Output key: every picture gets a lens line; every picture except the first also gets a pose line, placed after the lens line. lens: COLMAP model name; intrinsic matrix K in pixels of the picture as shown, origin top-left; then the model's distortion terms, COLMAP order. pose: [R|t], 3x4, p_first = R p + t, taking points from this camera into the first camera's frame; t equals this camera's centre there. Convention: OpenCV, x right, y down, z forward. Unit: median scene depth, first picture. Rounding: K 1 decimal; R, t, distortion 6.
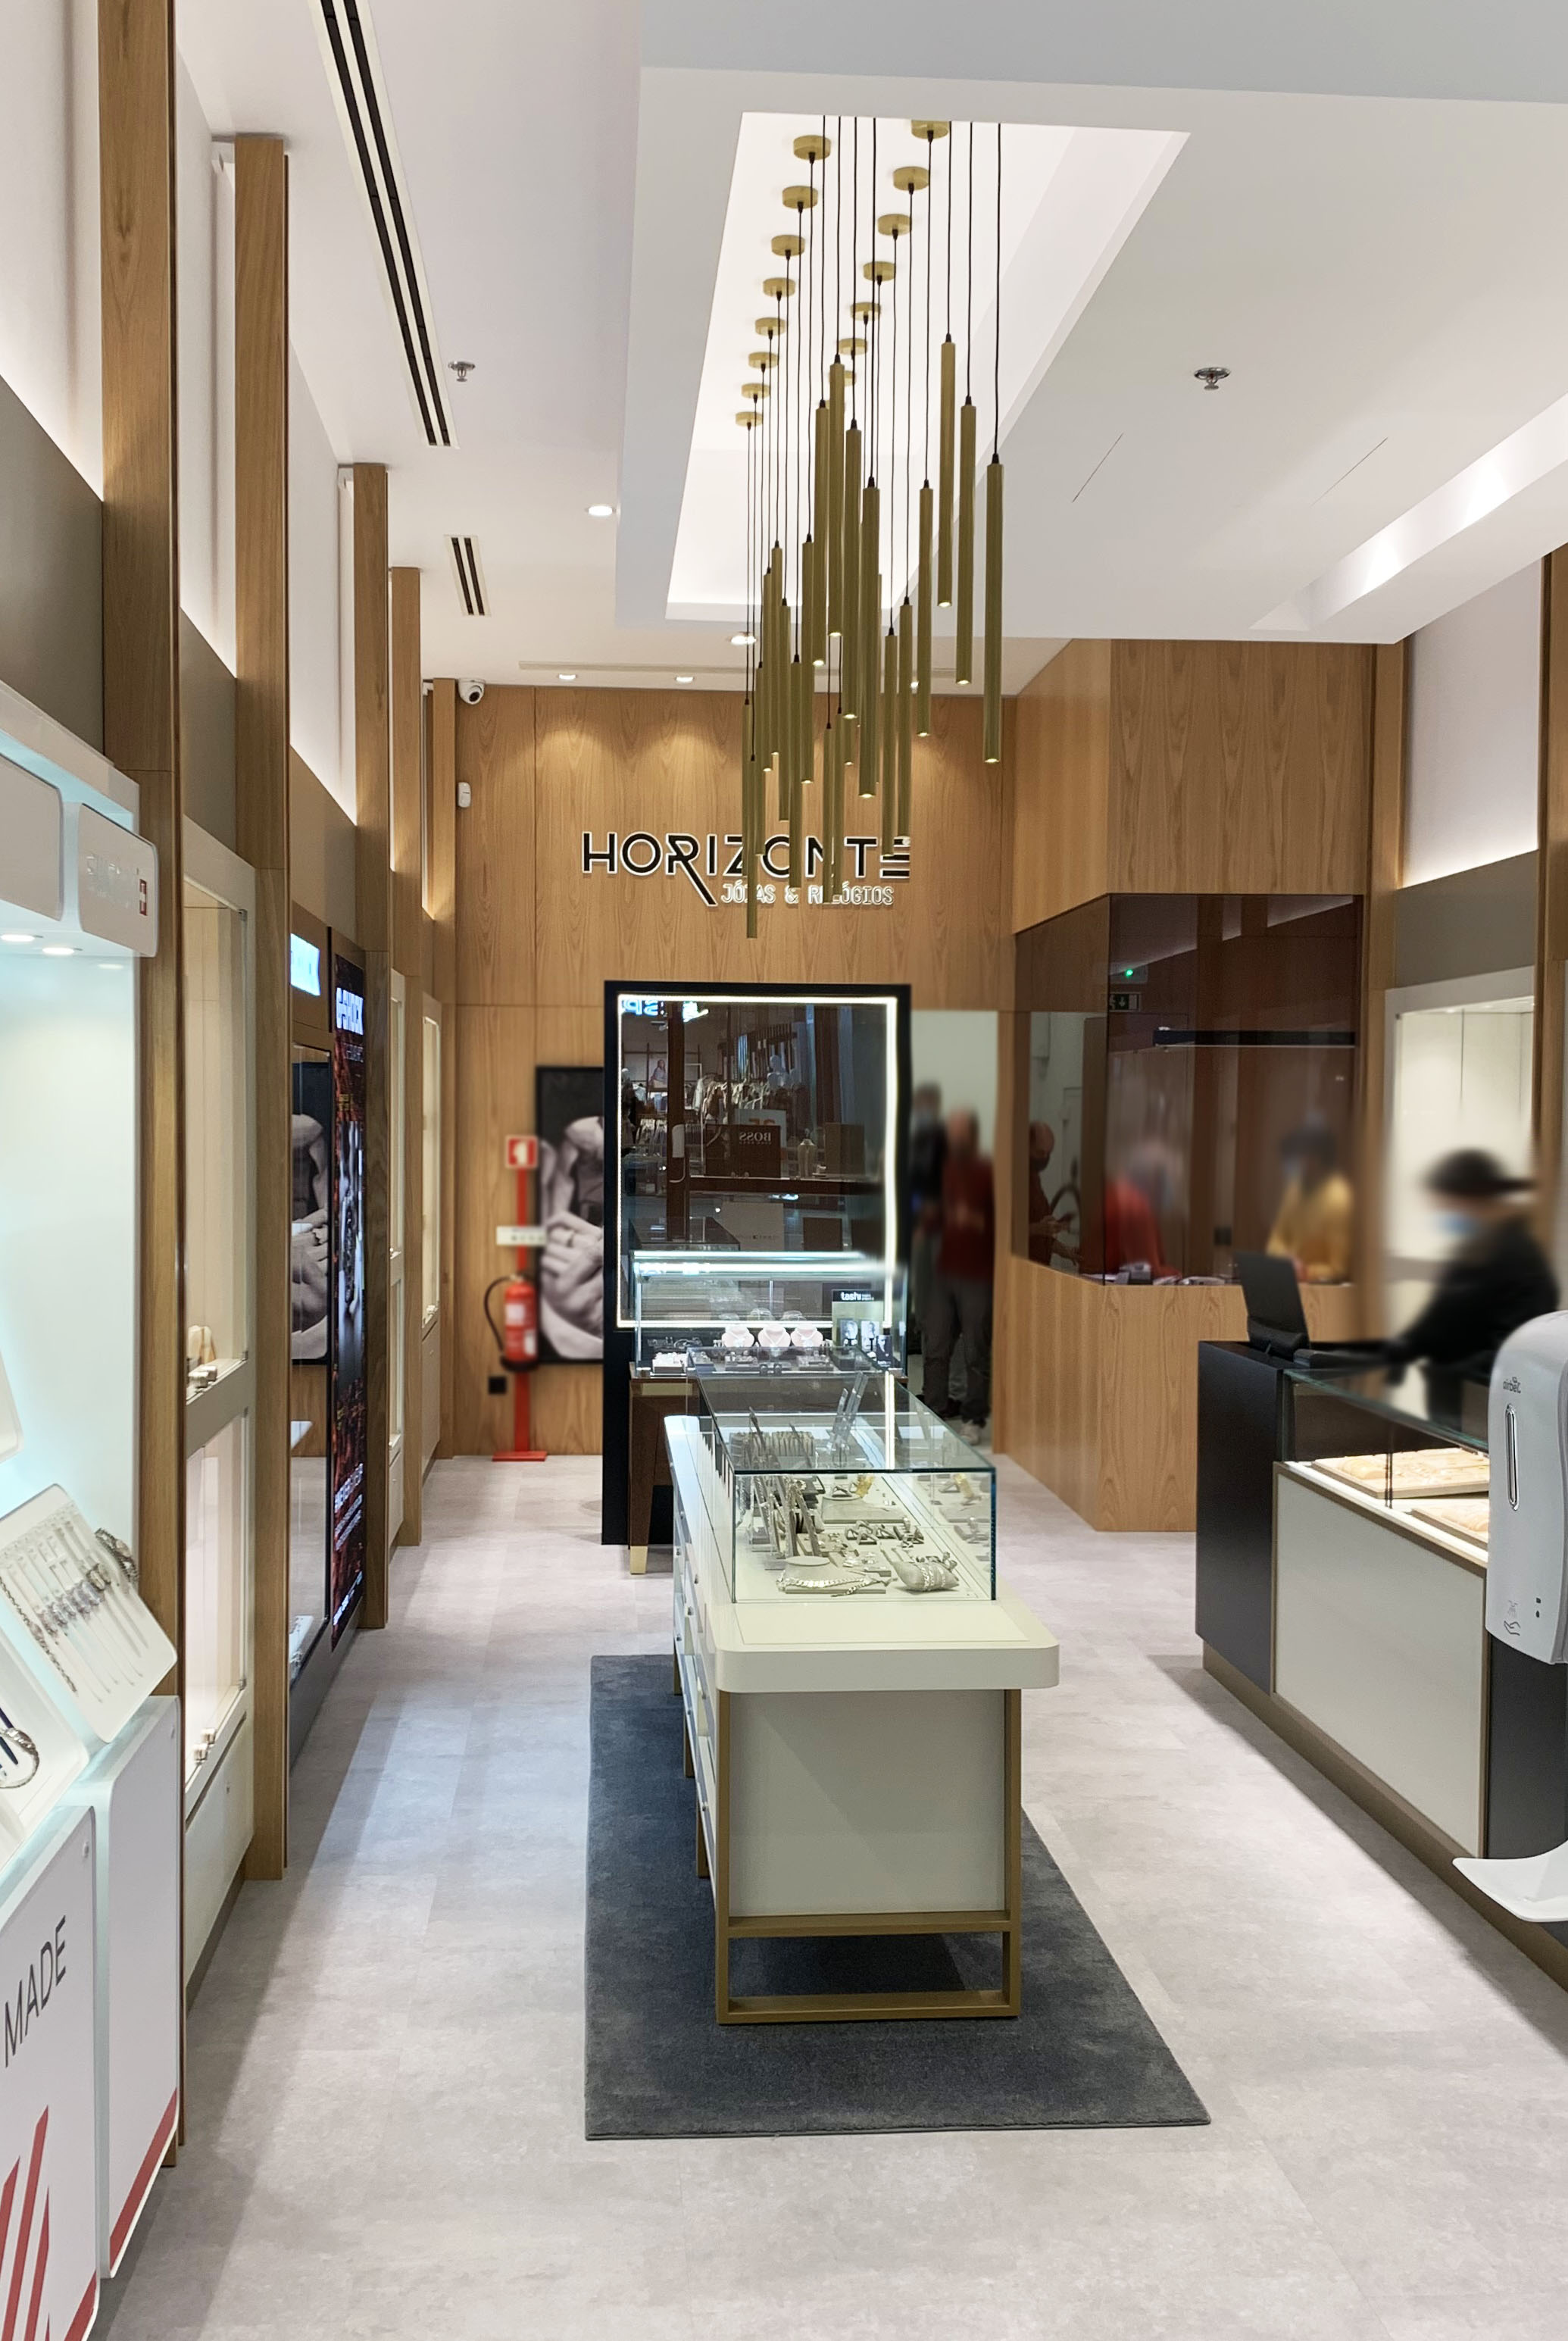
lens RADIAL K [[2300.3, 0, 796.2], [0, 2300.3, 1182.2], [0, 0, 1]] dist [0.026815, 0.000000]
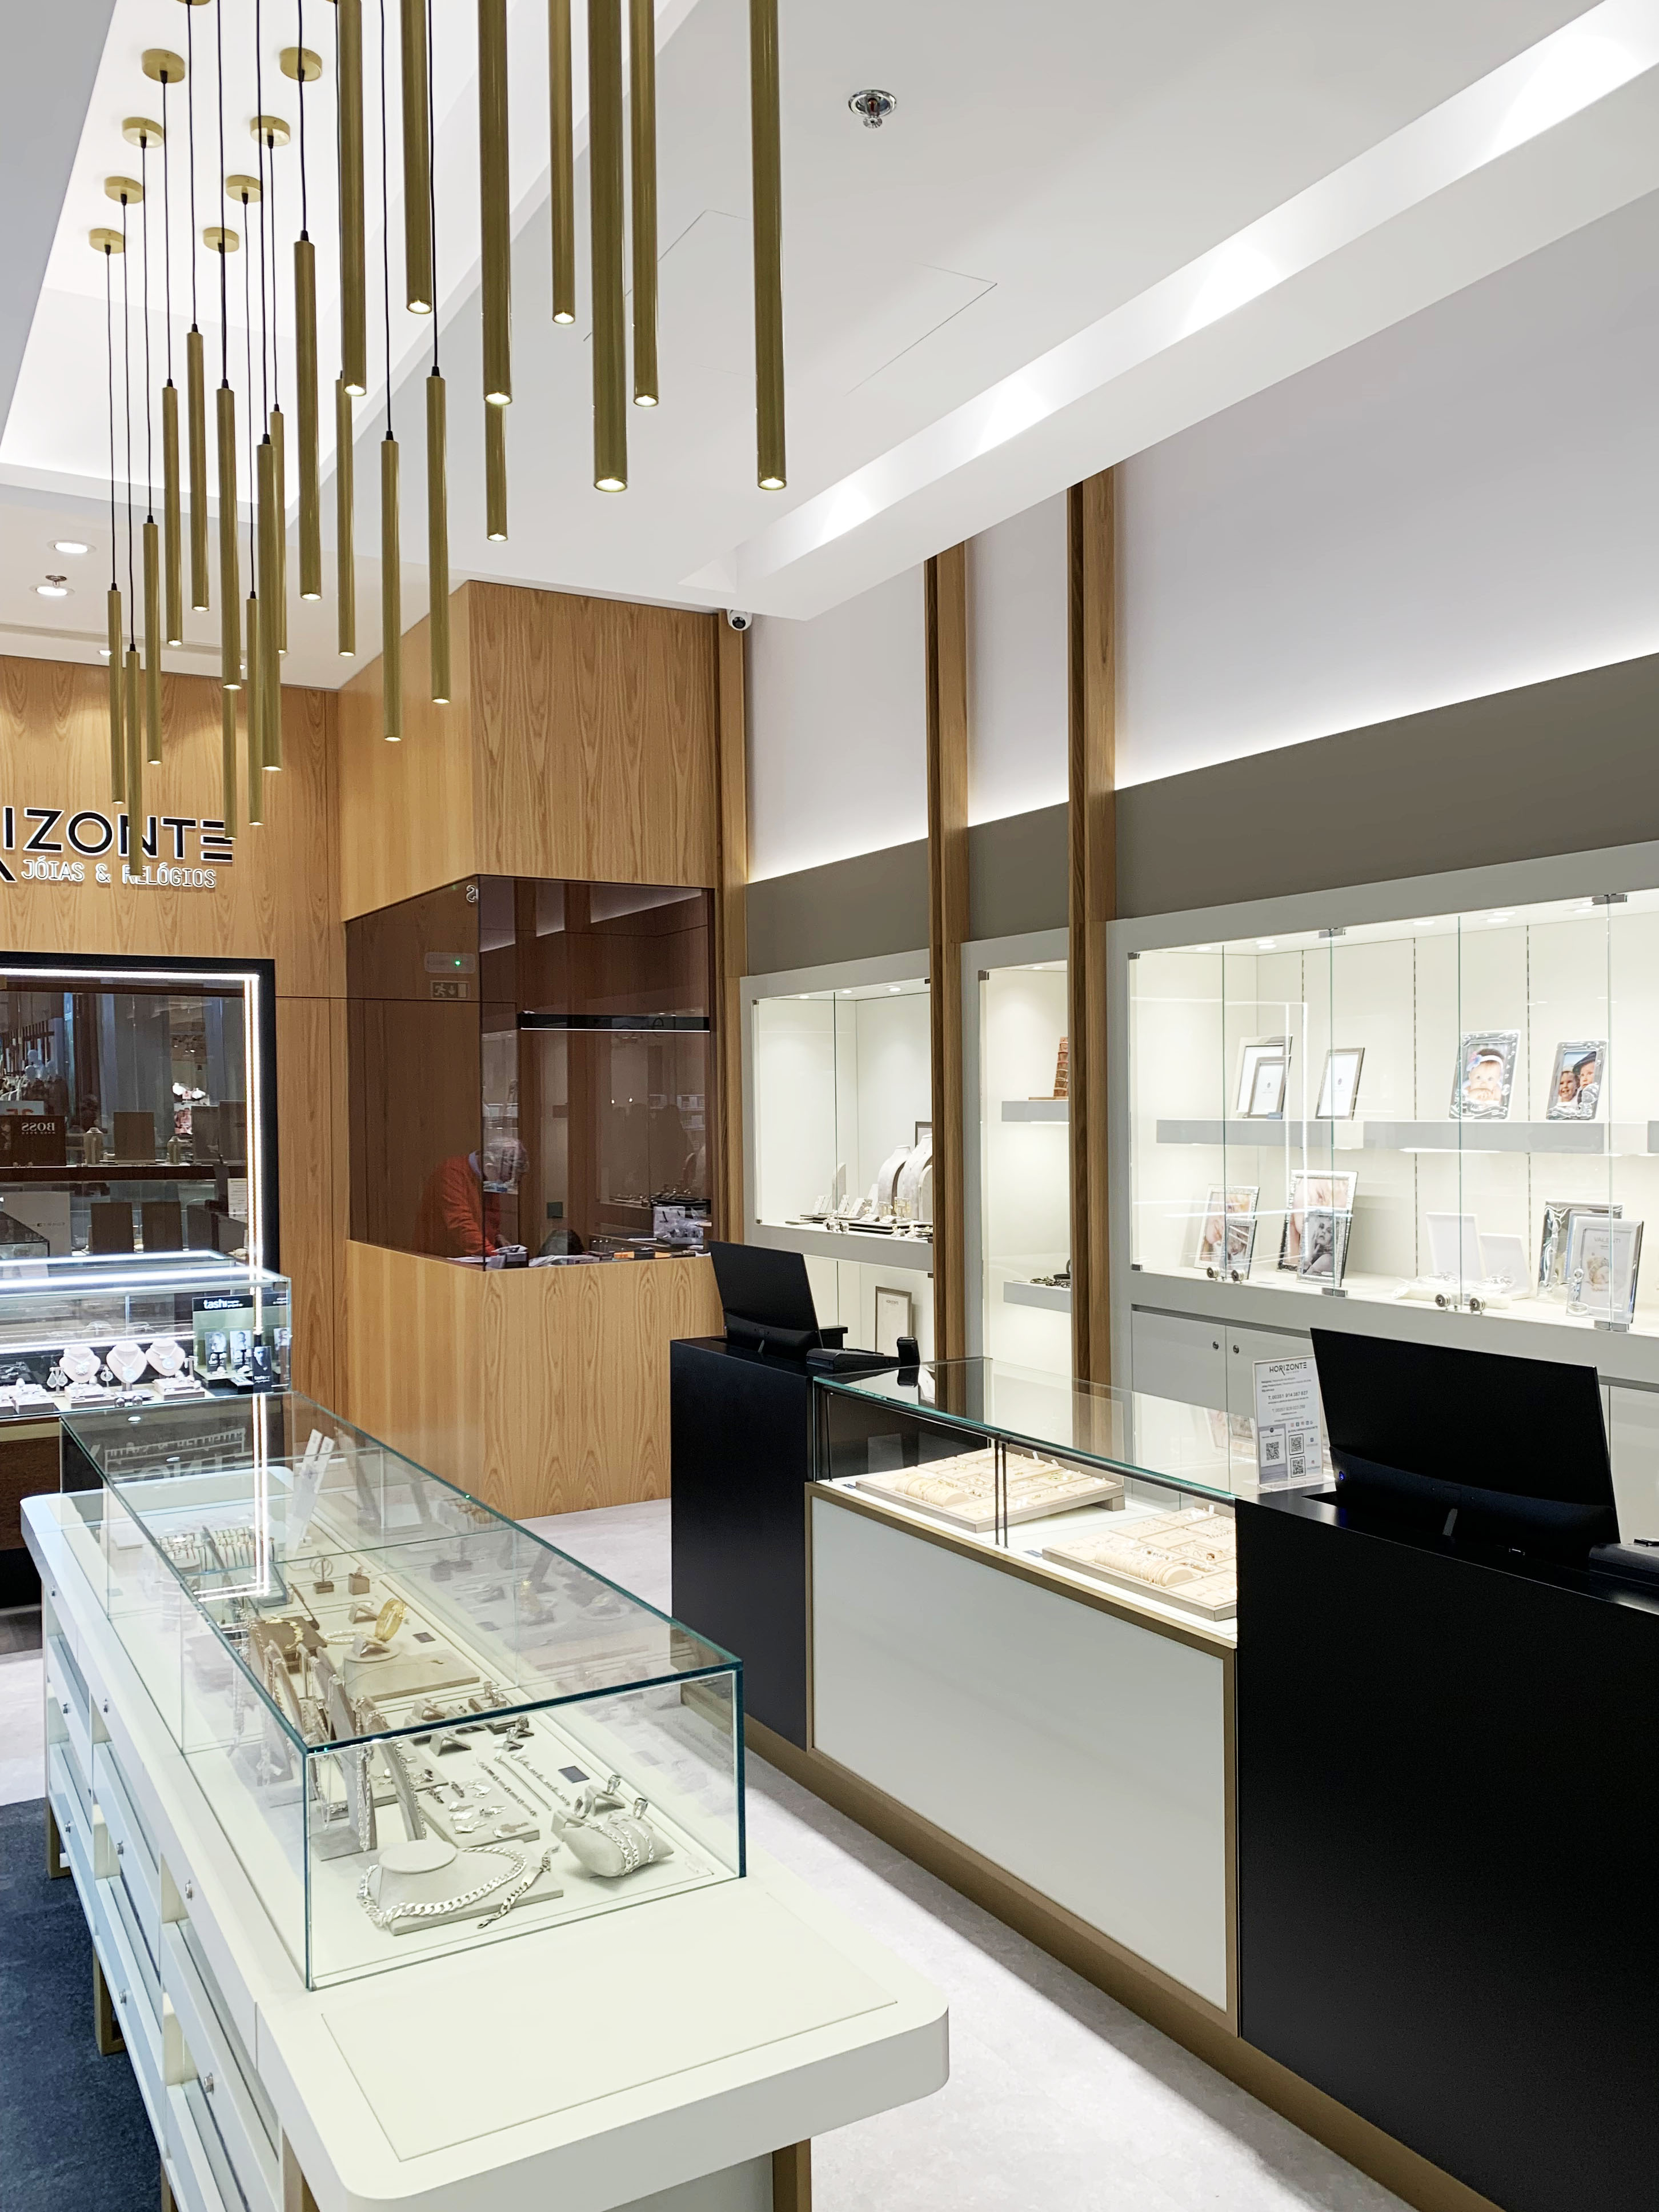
lens RADIAL K [[1738.7, 0, 888.2], [0, 1738.7, 1111.2], [0, 0, 1]] dist [0.036264, -0.054518]
pose [[0.897727, -0.019668, 0.440113, -0.038615], [0.029070, 0.999470, -0.014631, -0.007980], [-0.439592, 0.025928, 0.897823, 0.261422]]
